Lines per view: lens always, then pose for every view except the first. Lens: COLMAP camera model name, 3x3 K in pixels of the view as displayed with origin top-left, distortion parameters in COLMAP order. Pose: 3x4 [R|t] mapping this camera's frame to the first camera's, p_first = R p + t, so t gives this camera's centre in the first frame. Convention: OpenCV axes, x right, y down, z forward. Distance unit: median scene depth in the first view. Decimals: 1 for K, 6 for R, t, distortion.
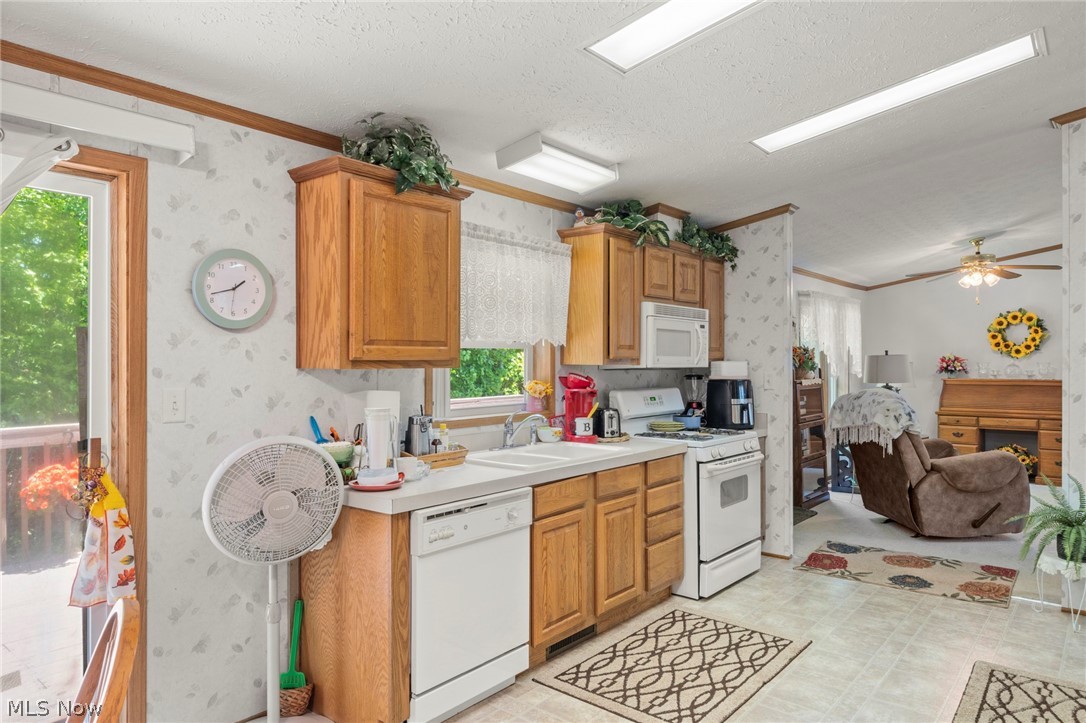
lens RADIAL K [[681.7, 0, 537.2], [0, 681.7, 363.4], [0, 0, 1]] dist [0.006036, 0.000824]
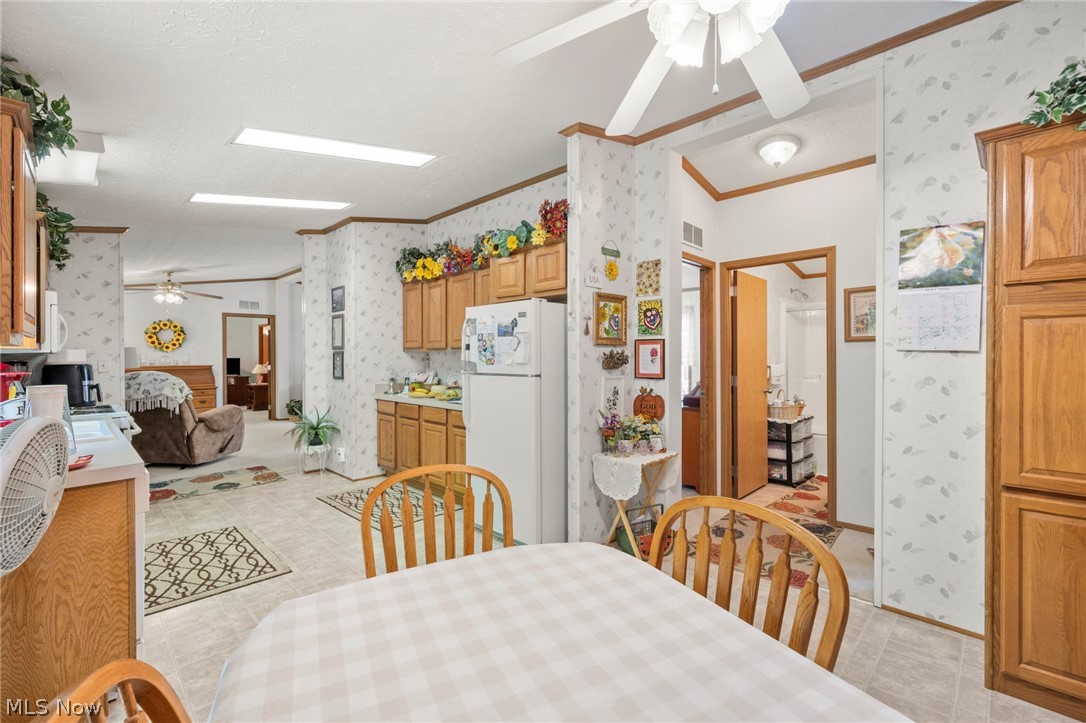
lens RADIAL K [[467.5, 0, 543.8], [0, 467.5, 360.3], [0, 0, 1]] dist [0.002631, -0.000131]
pose [[0.073076, -0.005542, 0.997311, -0.522338], [0.004959, 0.999974, 0.005194, 0.018957], [-0.997314, 0.004566, 0.073102, 0.170380]]
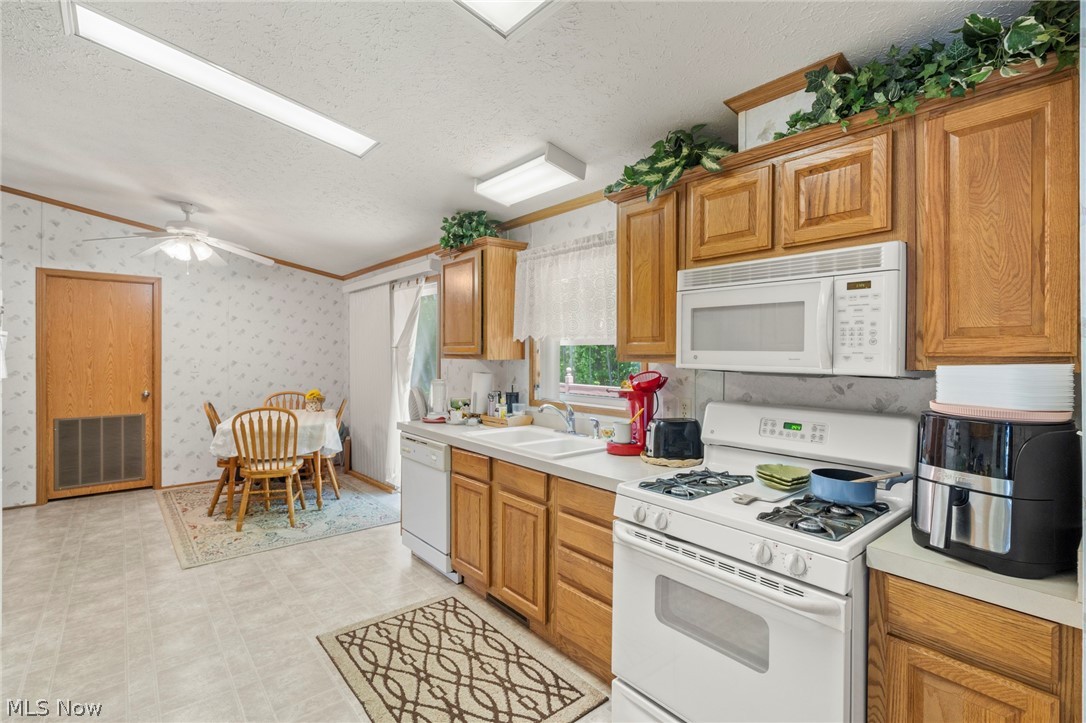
lens RADIAL K [[499.8, 0, 541.6], [0, 499.8, 358.5], [0, 0, 1]] dist [0.004858, -0.000555]
pose [[-0.165213, 0.009883, -0.986208, 0.676559], [-0.010854, 0.999871, 0.011838, -0.007622], [0.986198, 0.012660, -0.165084, 0.950116]]
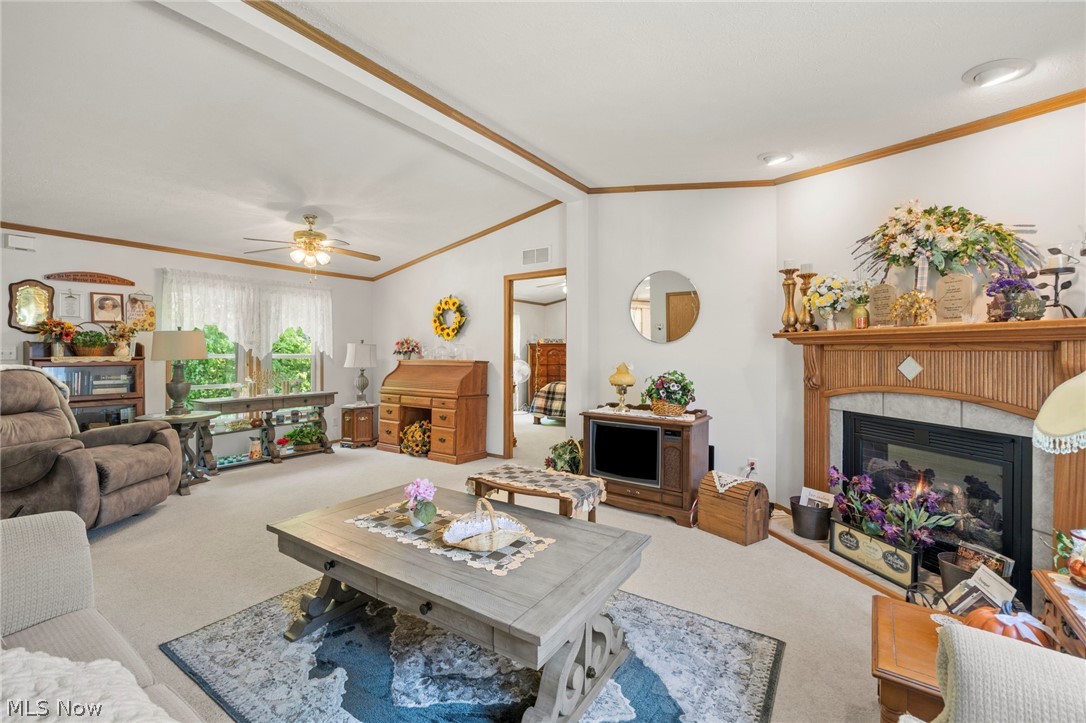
lens RADIAL K [[467.5, 0, 543.2], [0, 467.5, 350.8], [0, 0, 1]] dist [0.002631, -0.000131]
pose [[0.995927, 0.006930, 0.089901, 1.498325], [-0.006084, 0.999935, -0.009680, 0.028048], [-0.089962, 0.009093, 0.995904, 0.474131]]
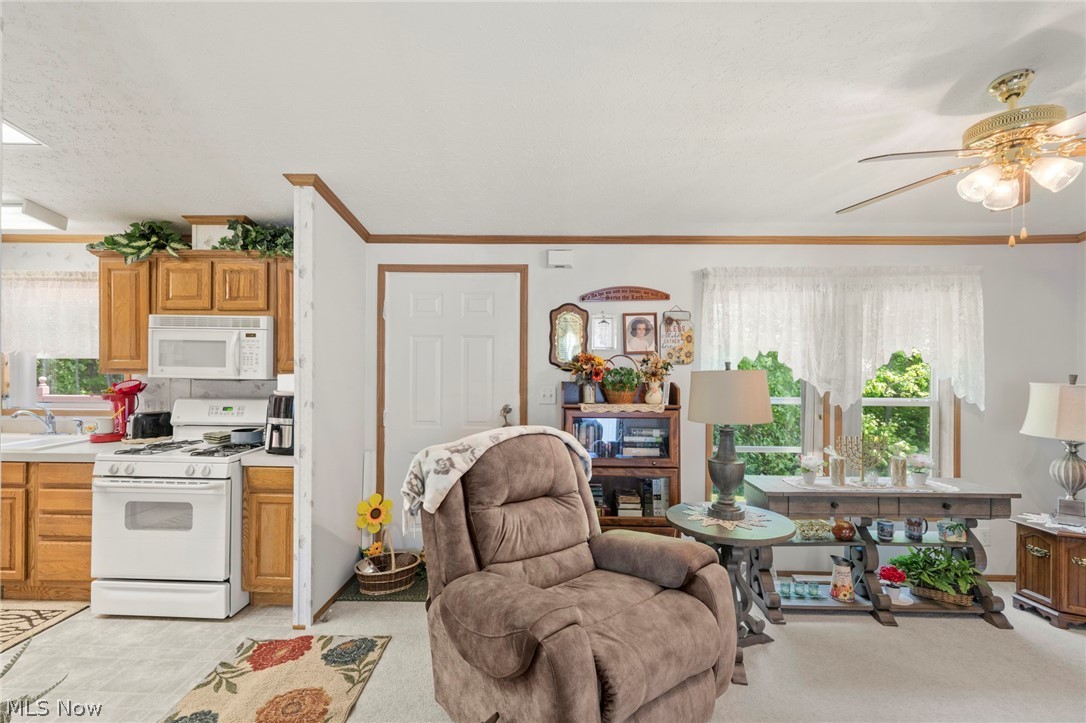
lens RADIAL K [[499.8, 0, 540.0], [0, 499.8, 361.5], [0, 0, 1]] dist [0.004858, -0.000555]
pose [[0.624074, 0.009454, -0.781308, 1.141086], [-0.013499, 0.999908, 0.001317, -0.027569], [0.781249, 0.009725, 0.624144, 0.989651]]
